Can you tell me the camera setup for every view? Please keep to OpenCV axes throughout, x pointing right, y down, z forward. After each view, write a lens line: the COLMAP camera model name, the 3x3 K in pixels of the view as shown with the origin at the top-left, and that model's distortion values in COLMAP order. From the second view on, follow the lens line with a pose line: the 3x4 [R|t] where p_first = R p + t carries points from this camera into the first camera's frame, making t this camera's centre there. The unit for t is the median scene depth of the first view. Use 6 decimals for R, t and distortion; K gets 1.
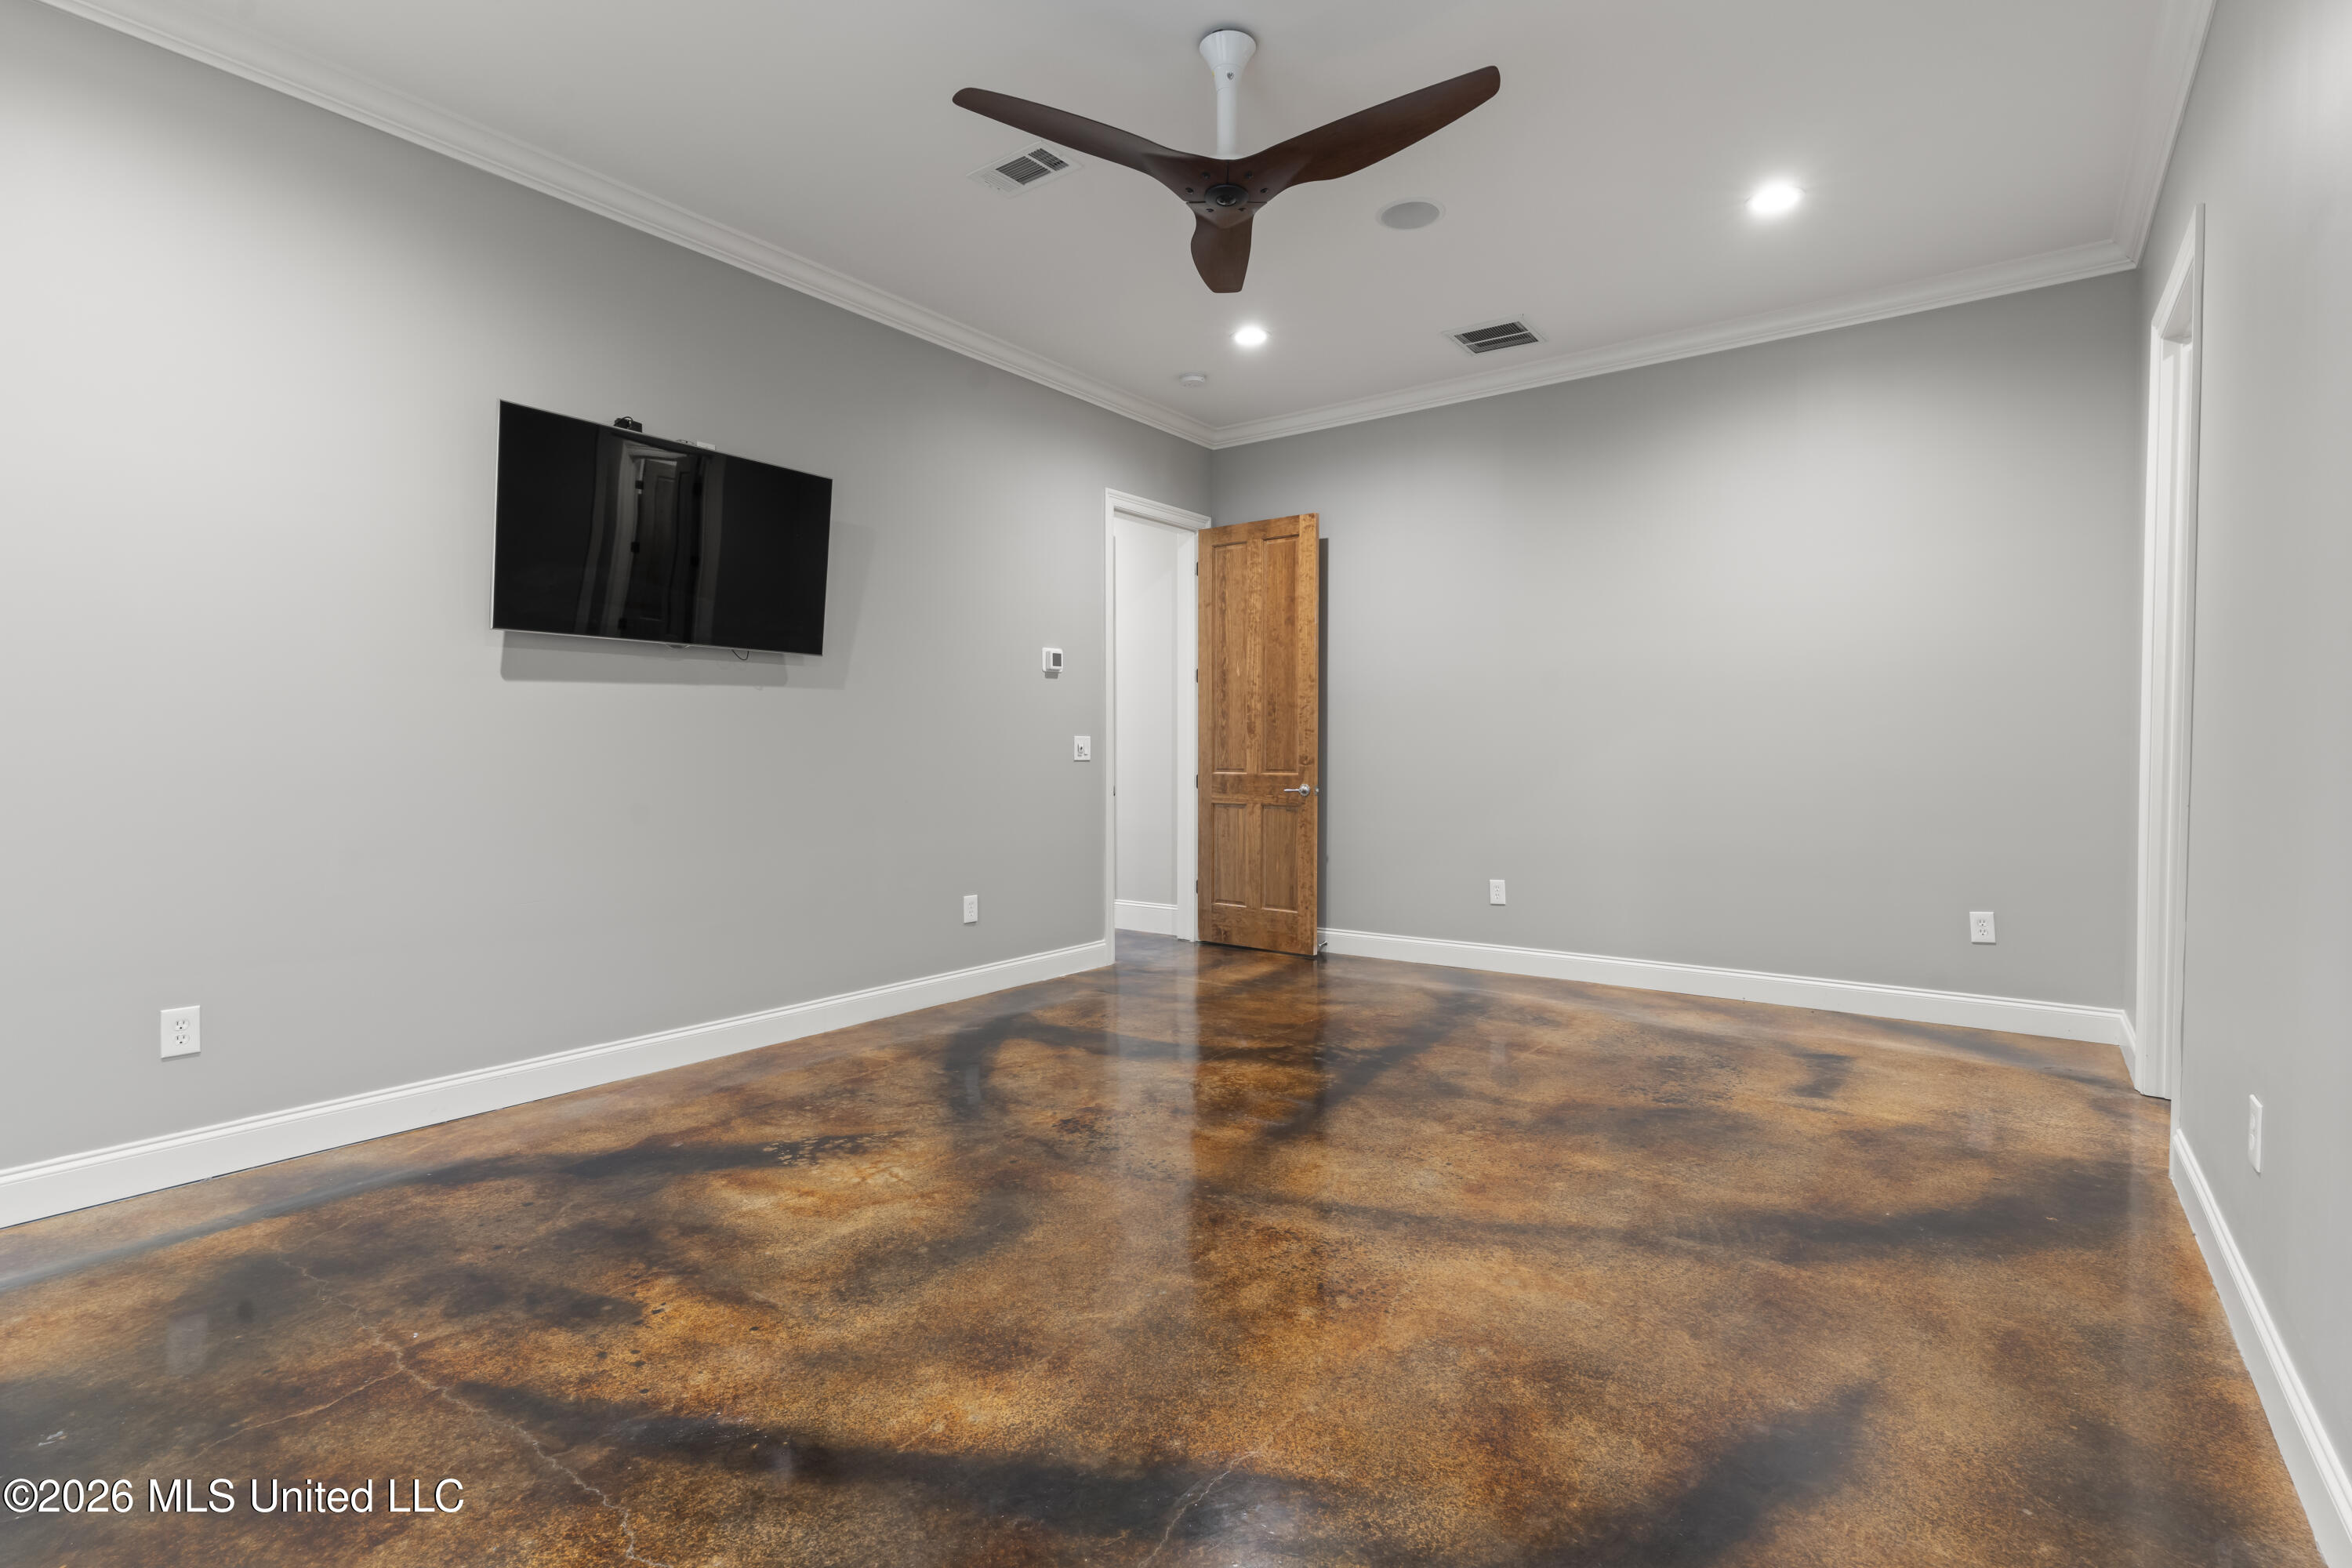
lens RADIAL K [[1138.2, 0, 1176.0], [0, 1138.2, 777.8], [0, 0, 1]] dist [0.000313, 0.000756]
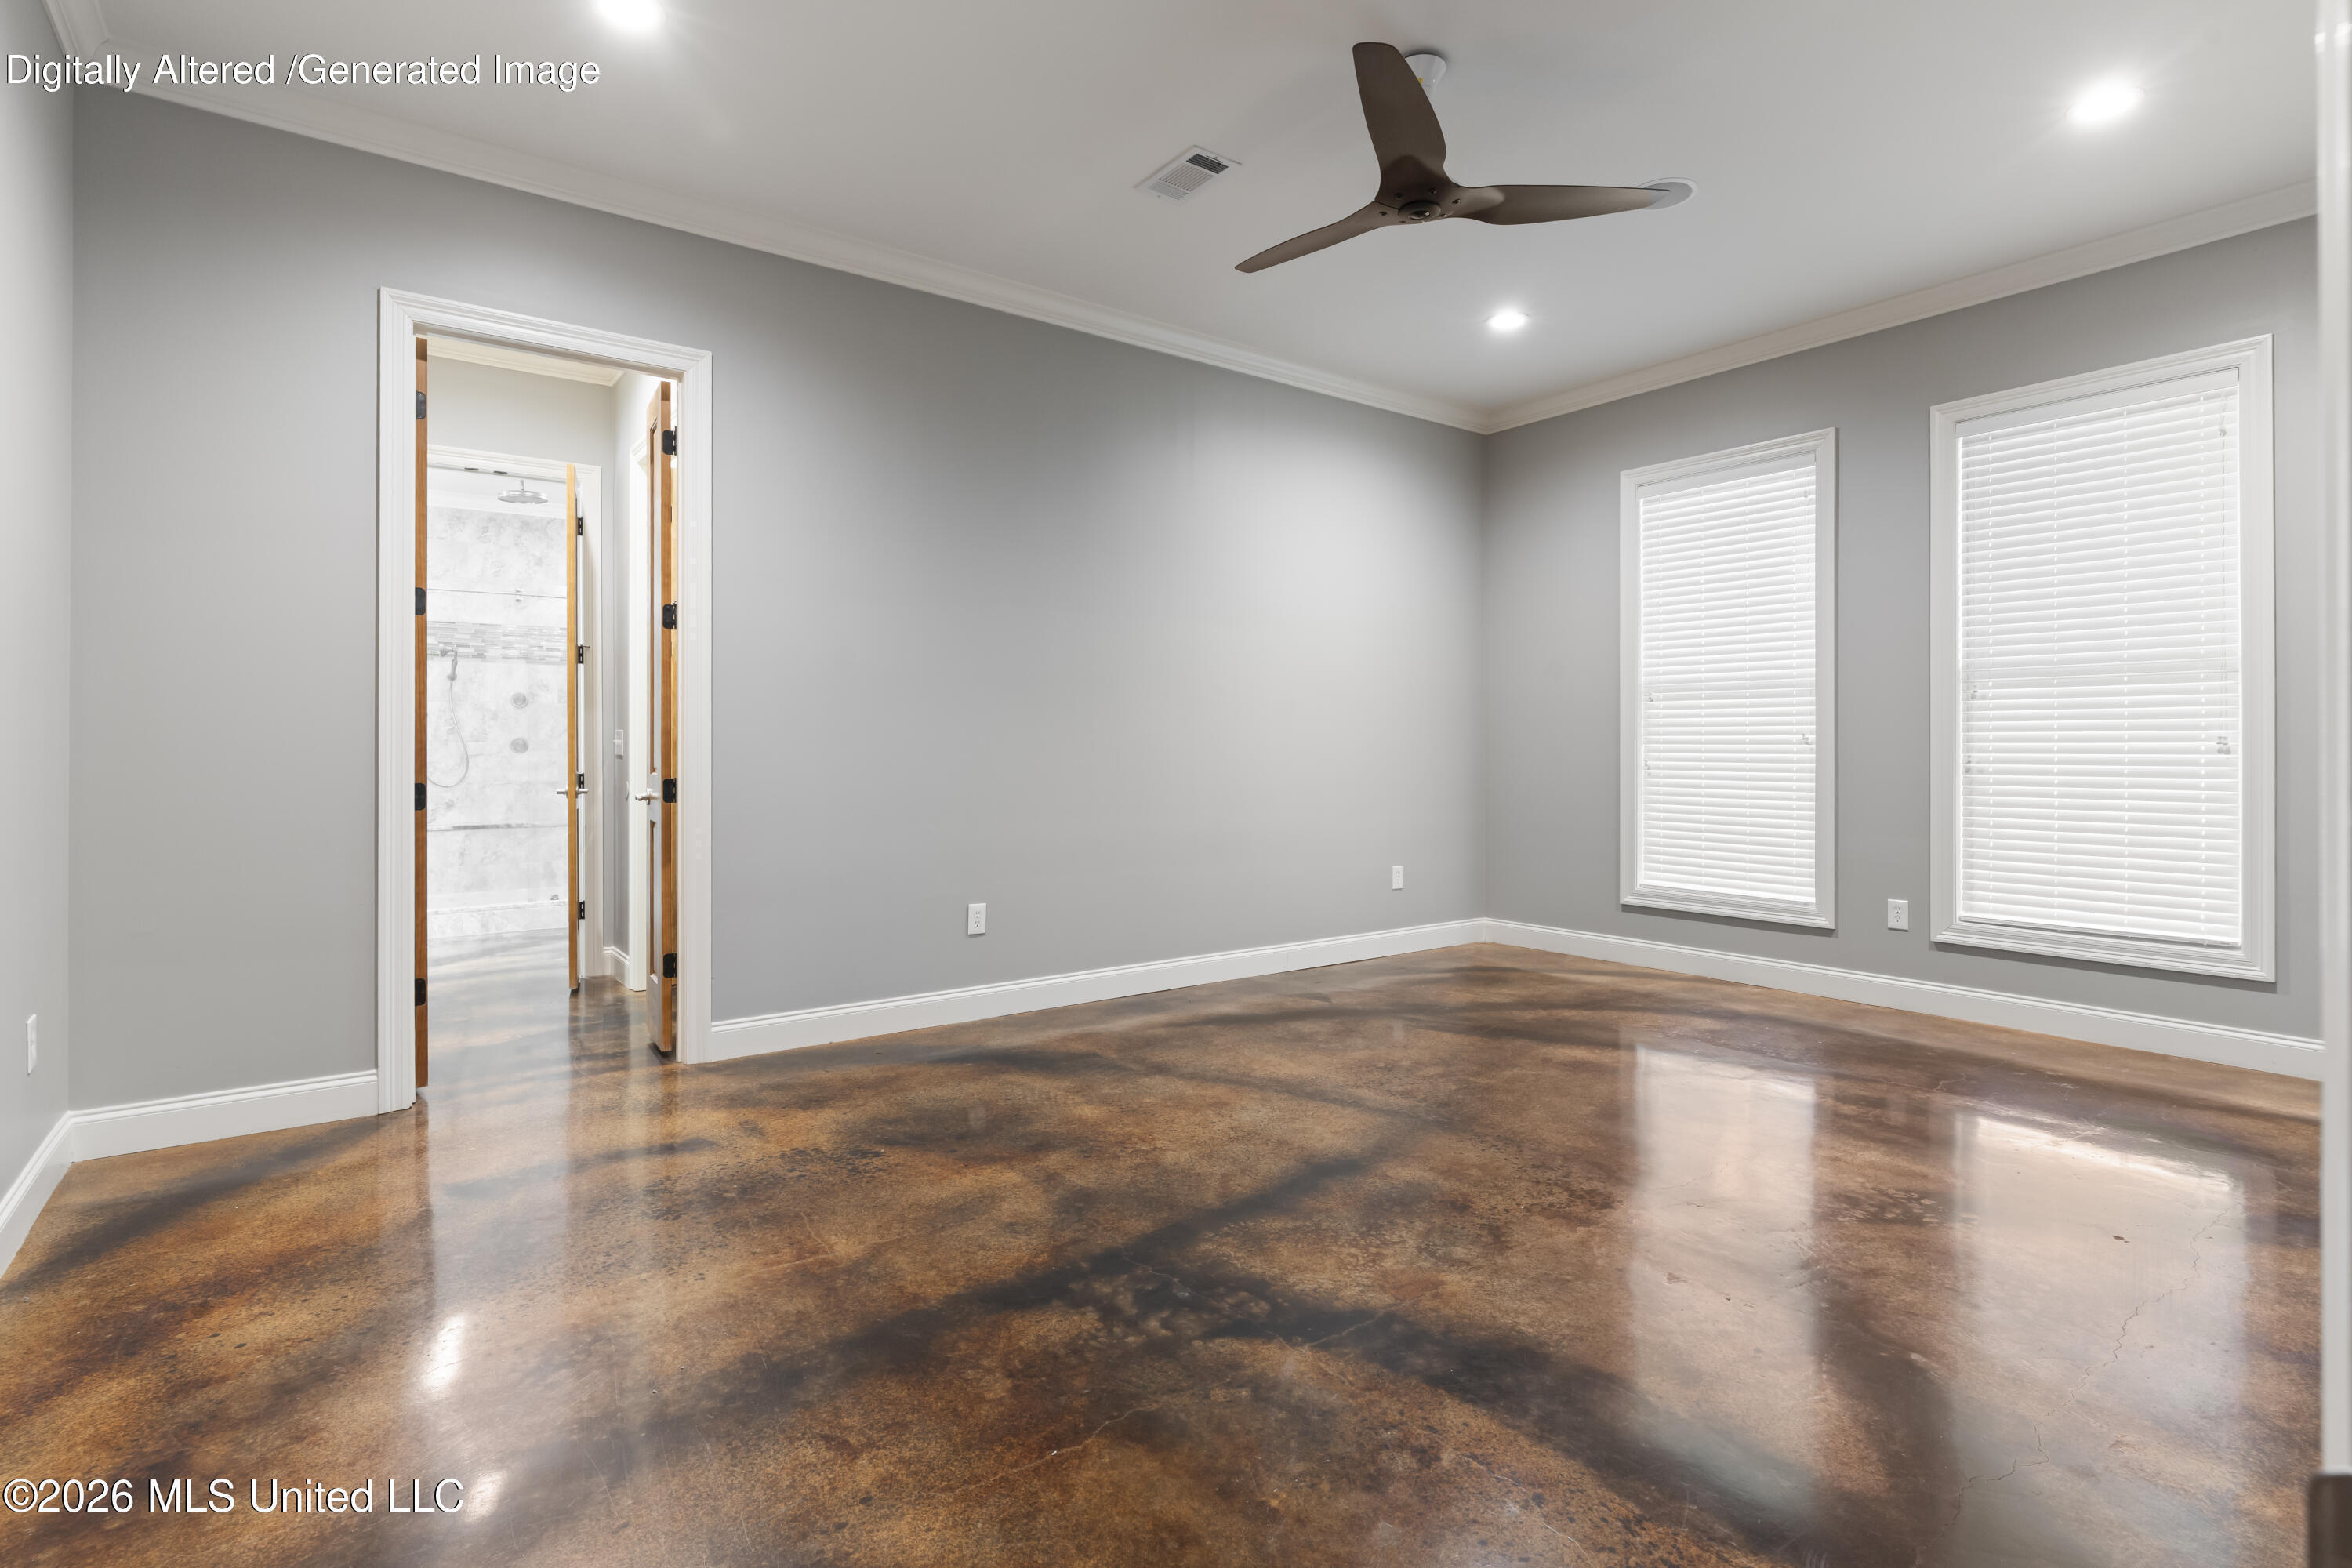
lens RADIAL K [[1138.2, 0, 1159.9], [0, 1138.2, 742.2], [0, 0, 1]] dist [0.000313, 0.000756]
pose [[-0.952065, 0.003518, 0.305877, -0.043869], [0.008408, 0.999857, 0.014670, -0.039639], [-0.305781, 0.016539, -0.951958, 1.895997]]
